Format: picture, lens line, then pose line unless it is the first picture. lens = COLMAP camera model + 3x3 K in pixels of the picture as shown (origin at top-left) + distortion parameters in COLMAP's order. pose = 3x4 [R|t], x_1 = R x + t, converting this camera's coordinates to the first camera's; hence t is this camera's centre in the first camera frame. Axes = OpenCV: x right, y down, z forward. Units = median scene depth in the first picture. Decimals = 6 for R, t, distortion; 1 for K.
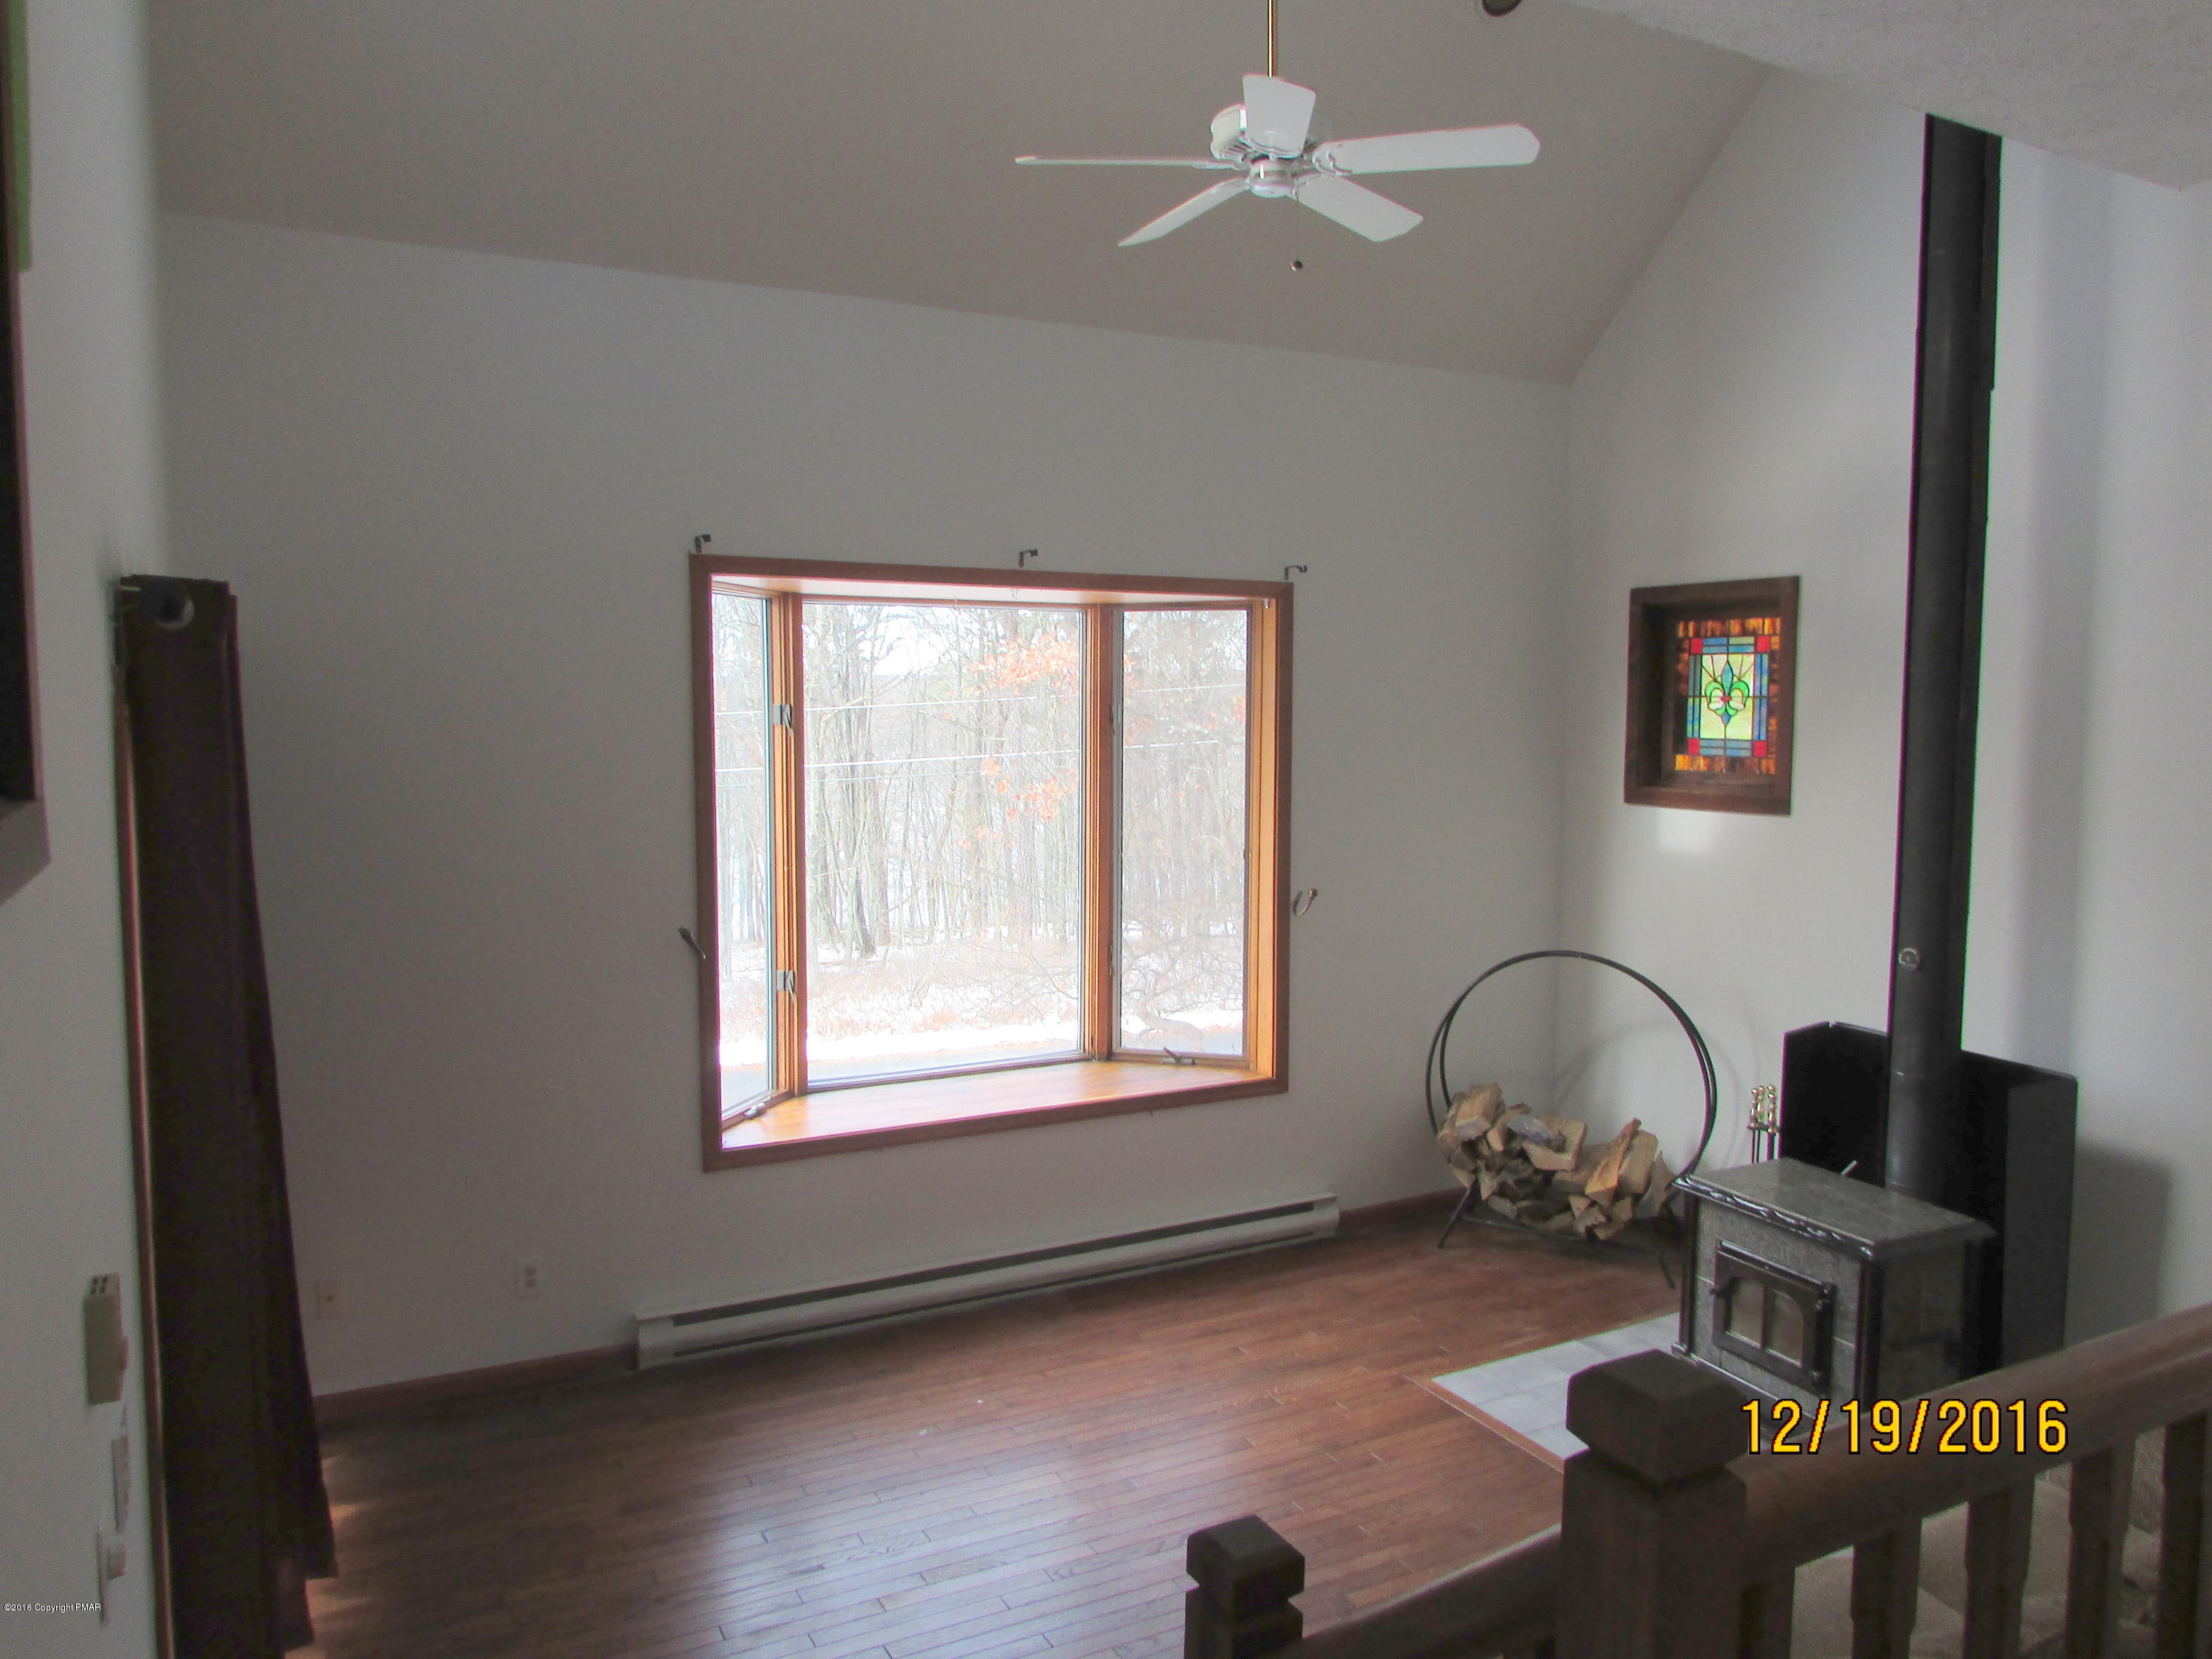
lens RADIAL K [[1558.4, 0, 1101.9], [0, 1558.4, 819.3], [0, 0, 1]] dist [-0.034451, 0.010744]
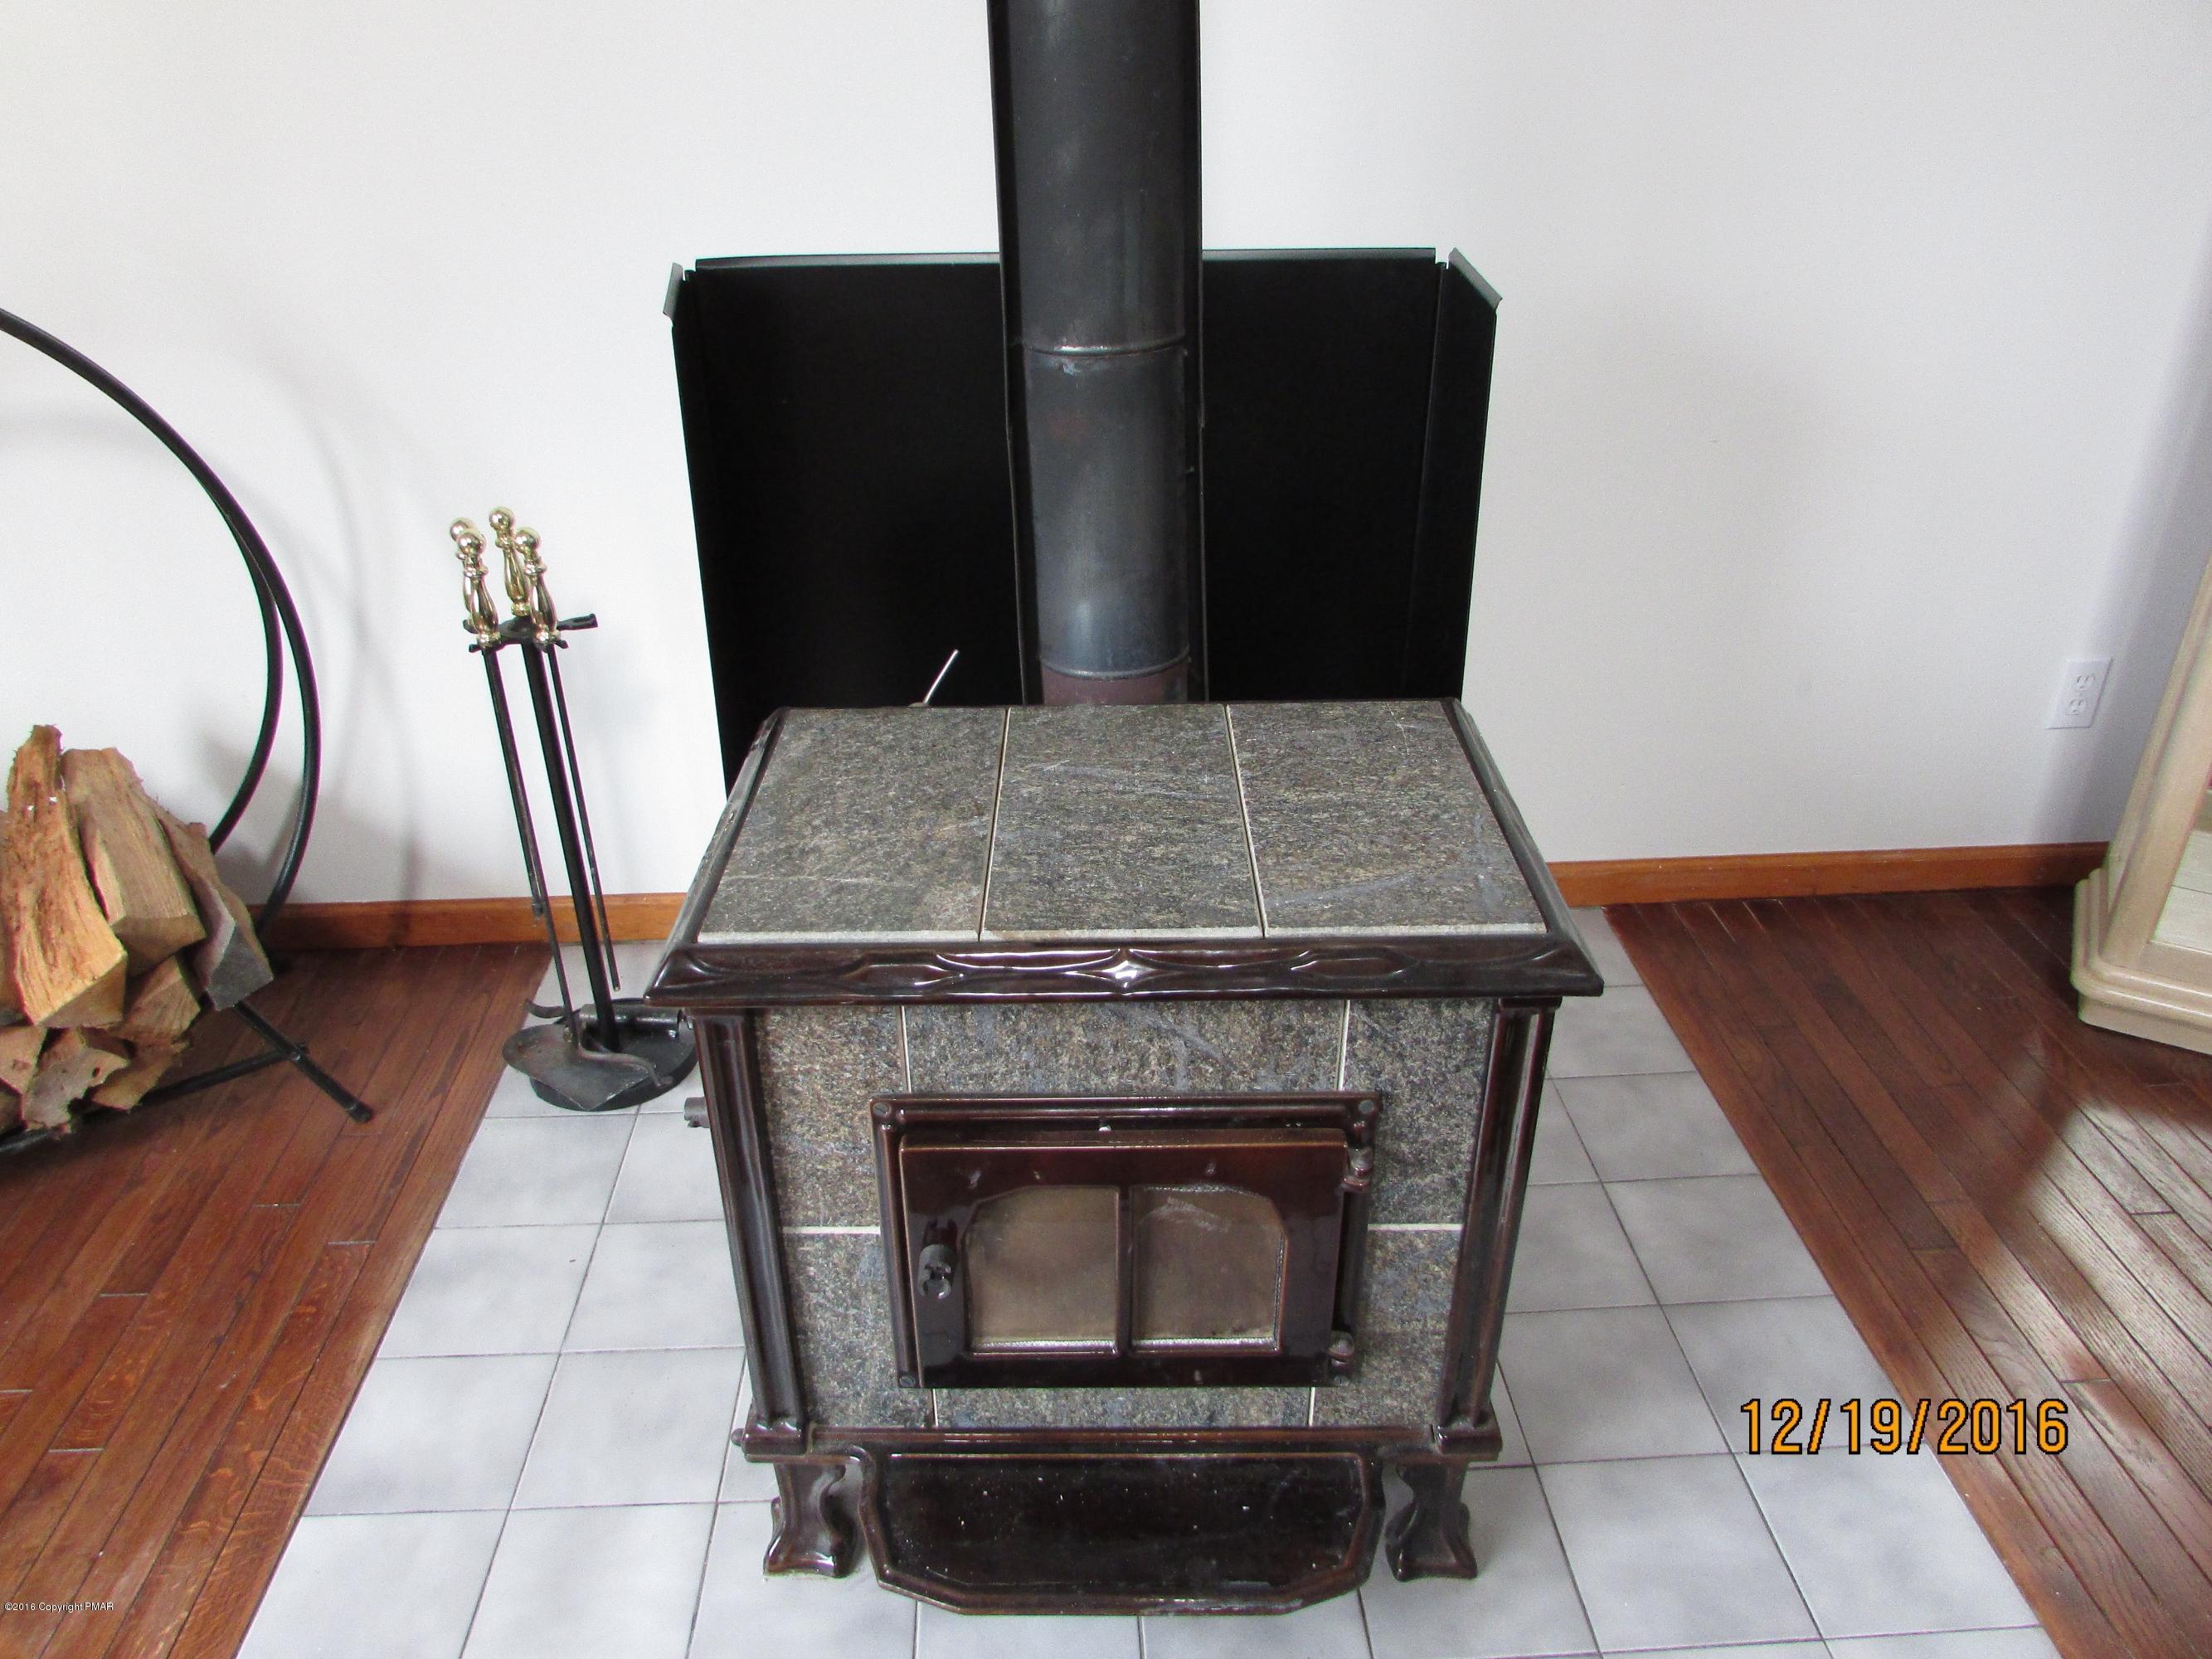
lens RADIAL K [[1558.5, 0, 1102.8], [0, 1558.5, 823.4], [0, 0, 1]] dist [-0.034451, 0.010744]
pose [[0.421365, -0.440340, 0.792813, 0.168177], [0.088542, 0.890008, 0.447265, 0.082991], [-0.902558, -0.118265, 0.414007, 0.653609]]
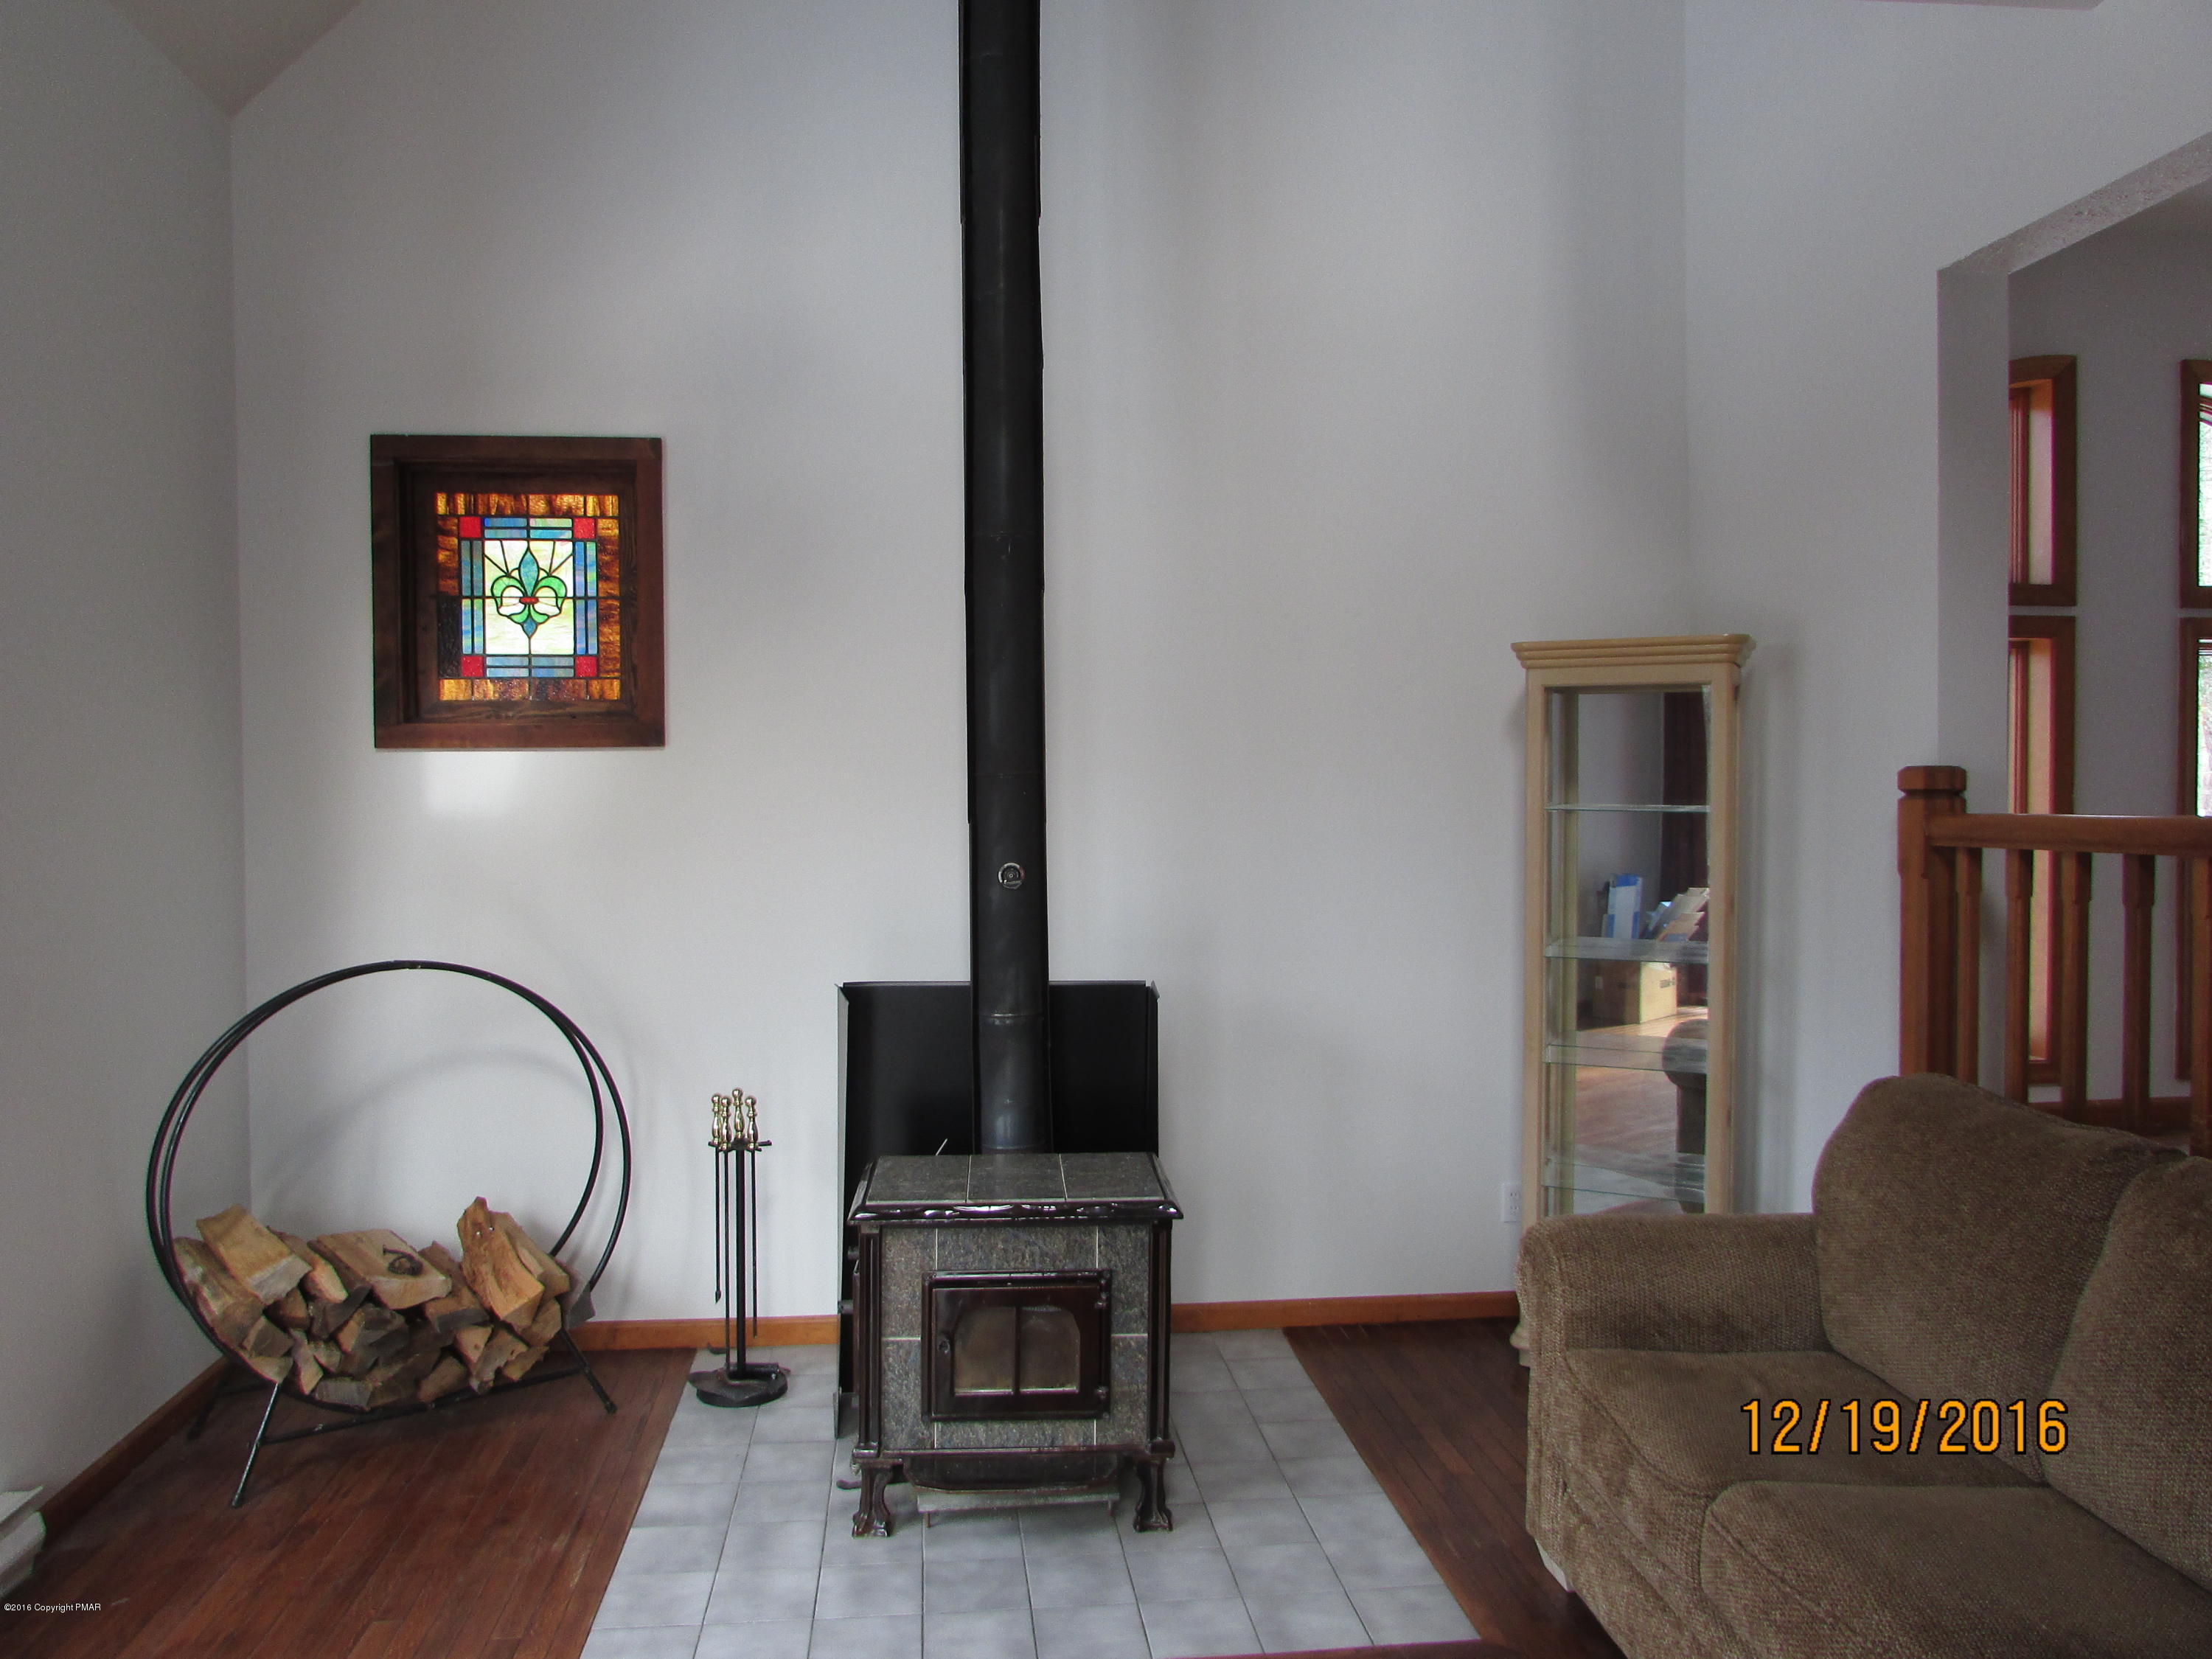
lens RADIAL K [[1558.4, 0, 1093.2], [0, 1558.4, 824.7], [0, 0, 1]] dist [-0.034451, 0.010744]
pose [[0.368176, -0.025271, 0.929412, -0.189250], [0.076172, 0.997090, -0.003063, 0.052090], [-0.926630, 0.071923, 0.369030, 0.488442]]
